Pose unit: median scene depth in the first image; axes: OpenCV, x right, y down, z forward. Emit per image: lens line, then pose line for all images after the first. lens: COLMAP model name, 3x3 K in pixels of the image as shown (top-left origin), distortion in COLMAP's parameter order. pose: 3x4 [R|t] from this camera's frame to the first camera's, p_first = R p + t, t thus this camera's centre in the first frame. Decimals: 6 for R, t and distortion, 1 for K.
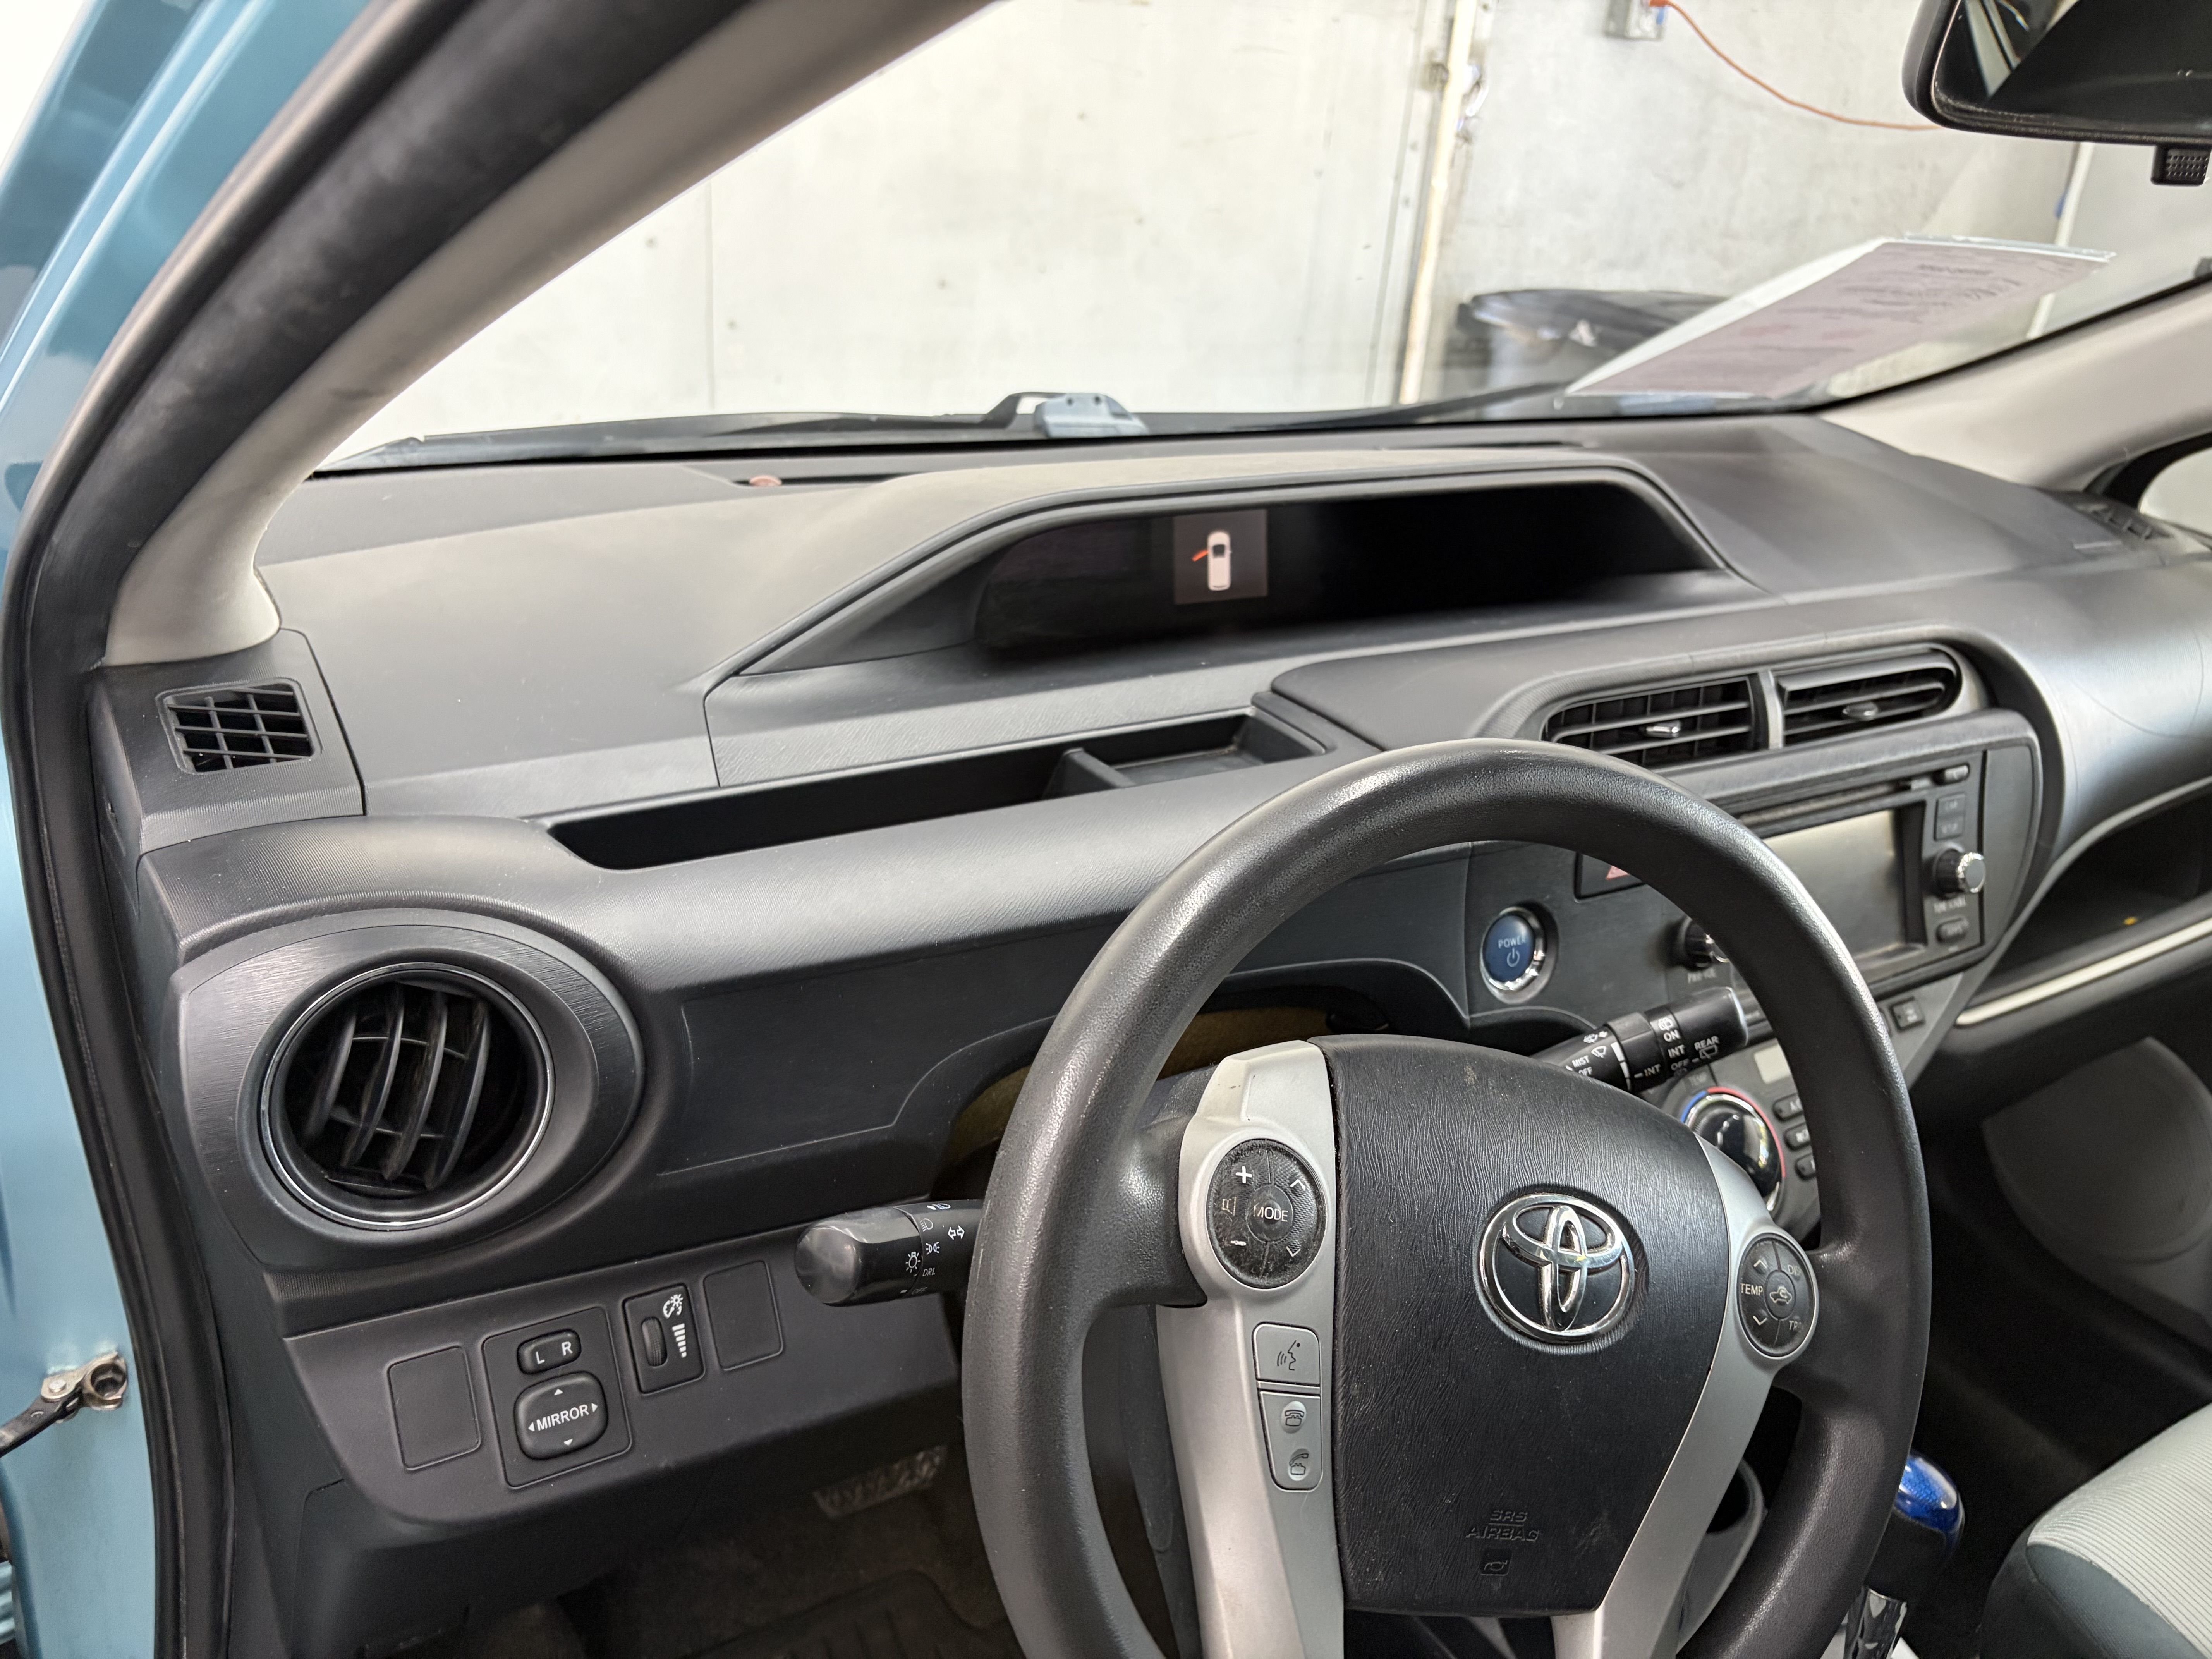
lens RADIAL K [[1660.6, 0, 1096.1], [0, 1660.6, 824.0], [0, 0, 1]] dist [0.039848, -0.052703]
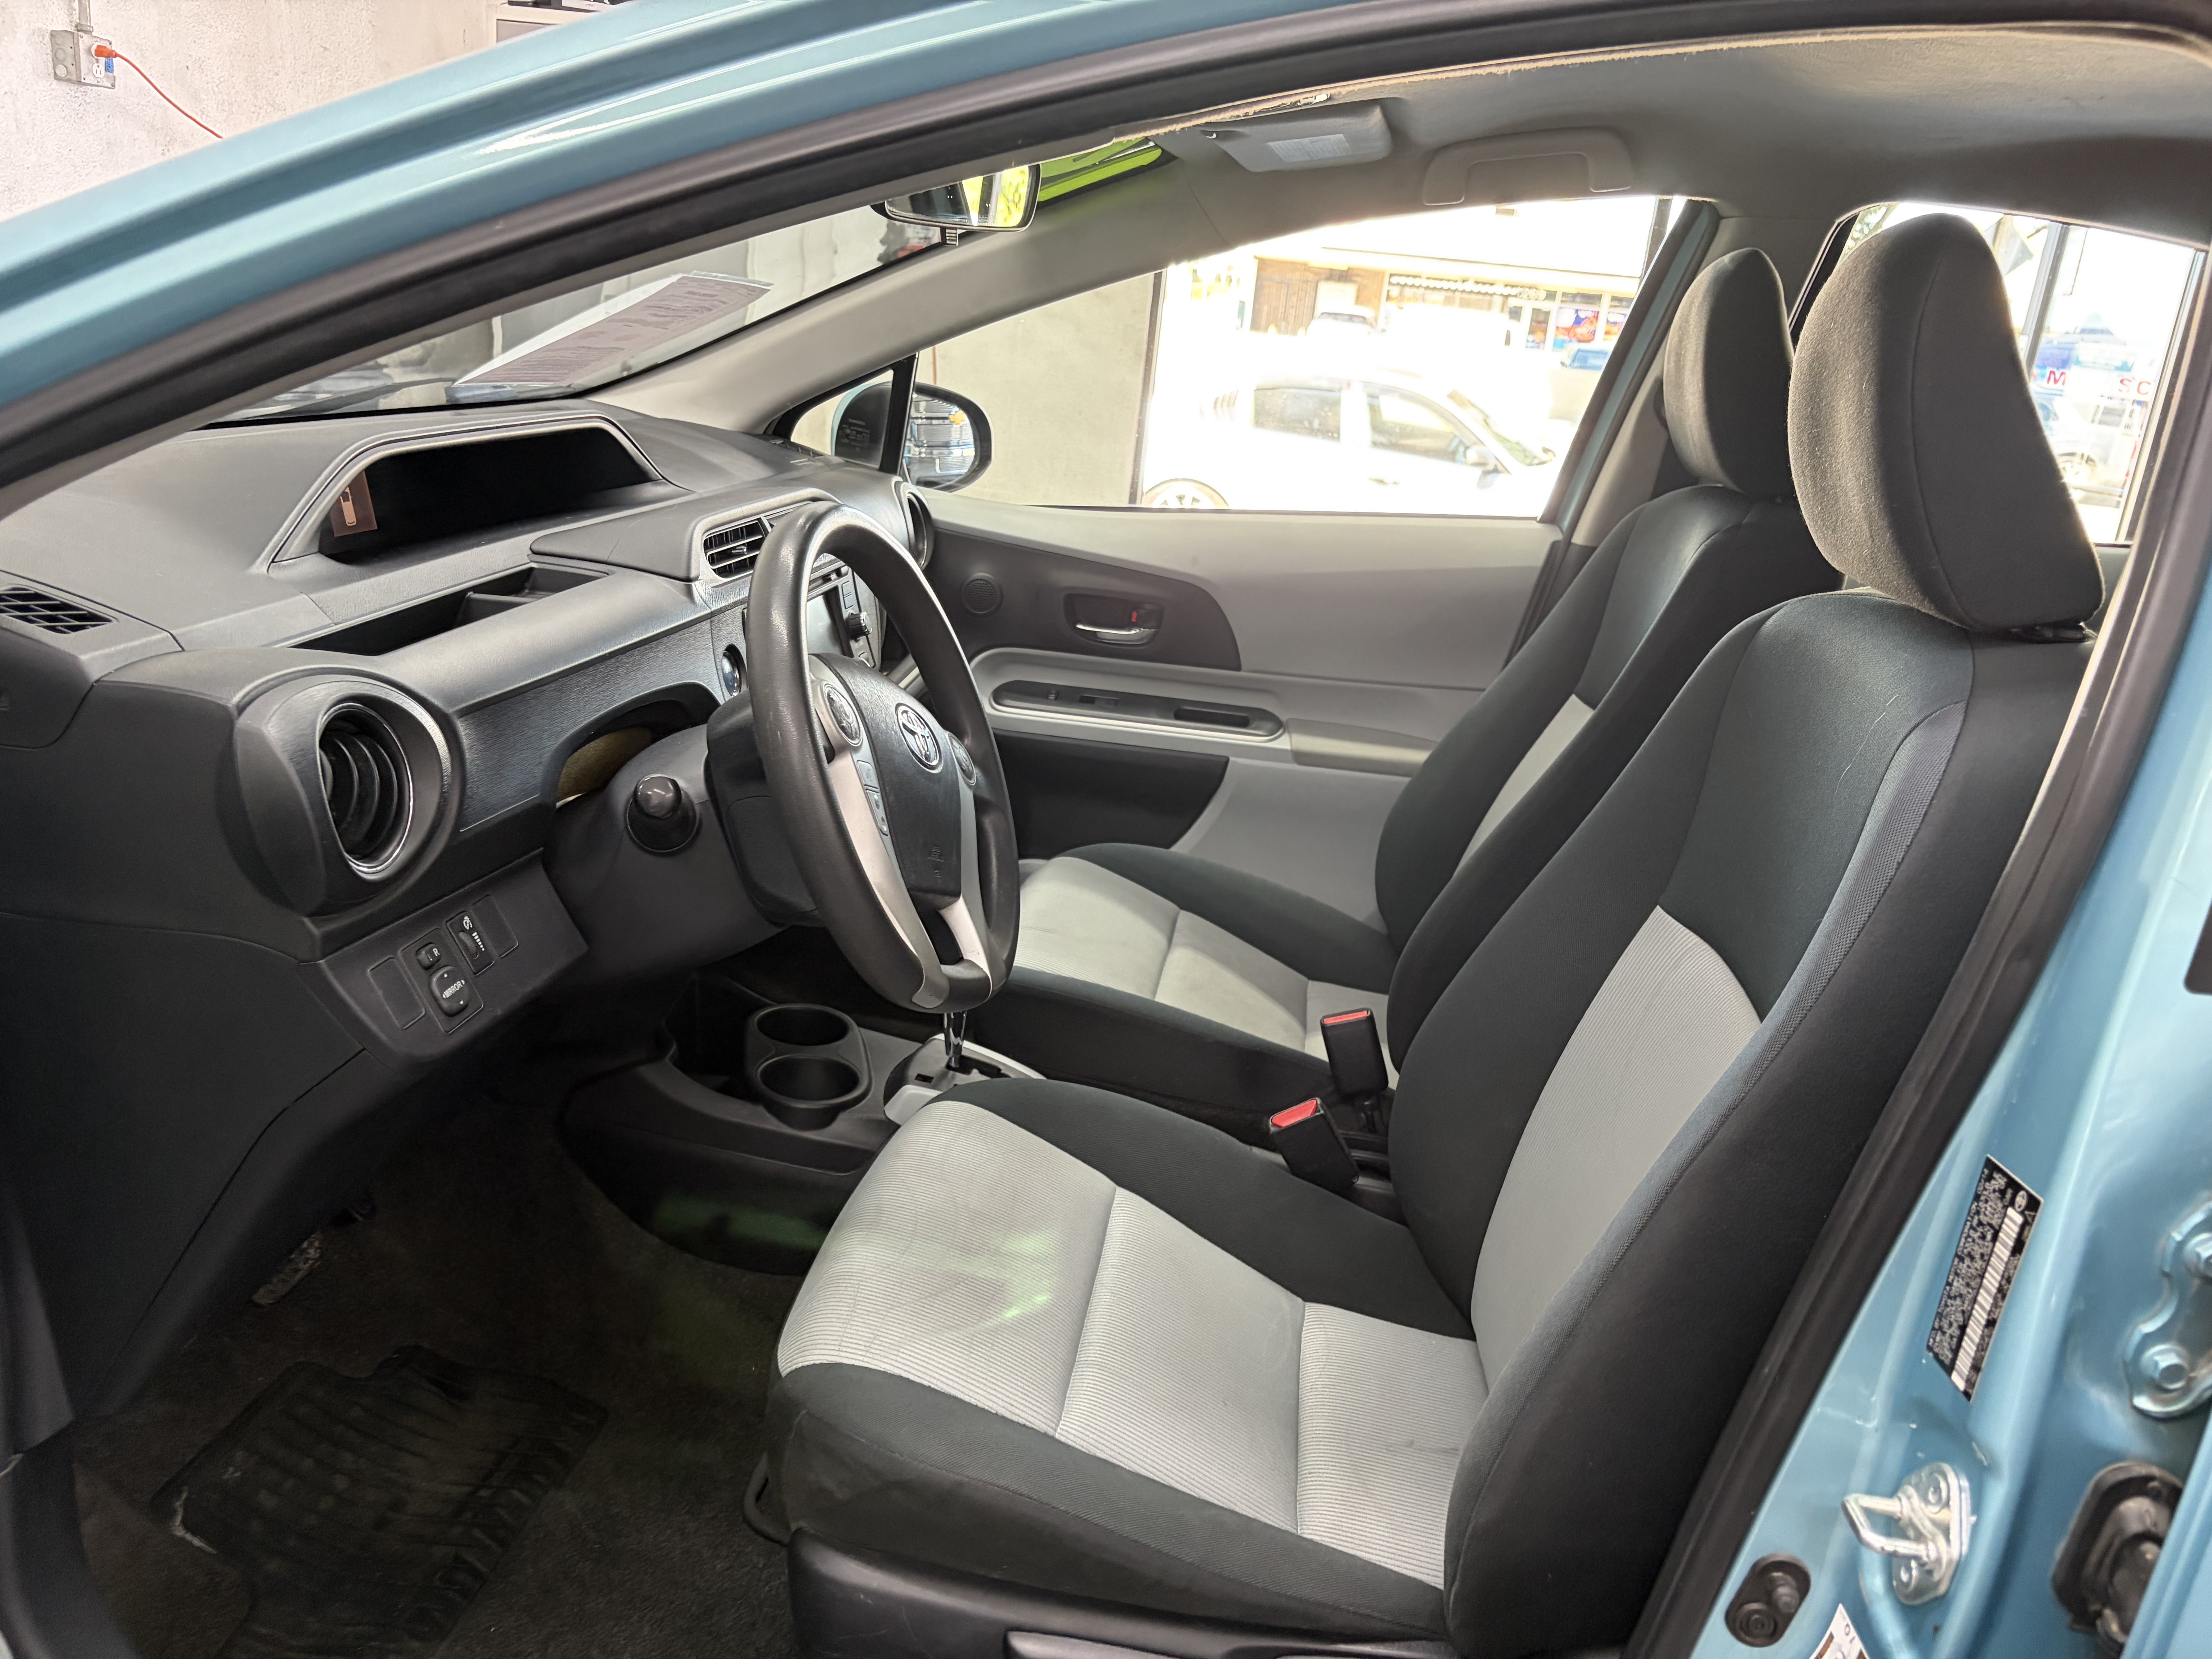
lens RADIAL K [[1674.4, 0, 1110.4], [0, 1674.4, 815.8], [0, 0, 1]] dist [0.045082, -0.045280]
pose [[0.618630, -0.229066, 0.751549, -0.731402], [0.253256, 0.963636, 0.085243, 0.144457], [-0.743746, 0.137601, 0.654147, -0.358479]]
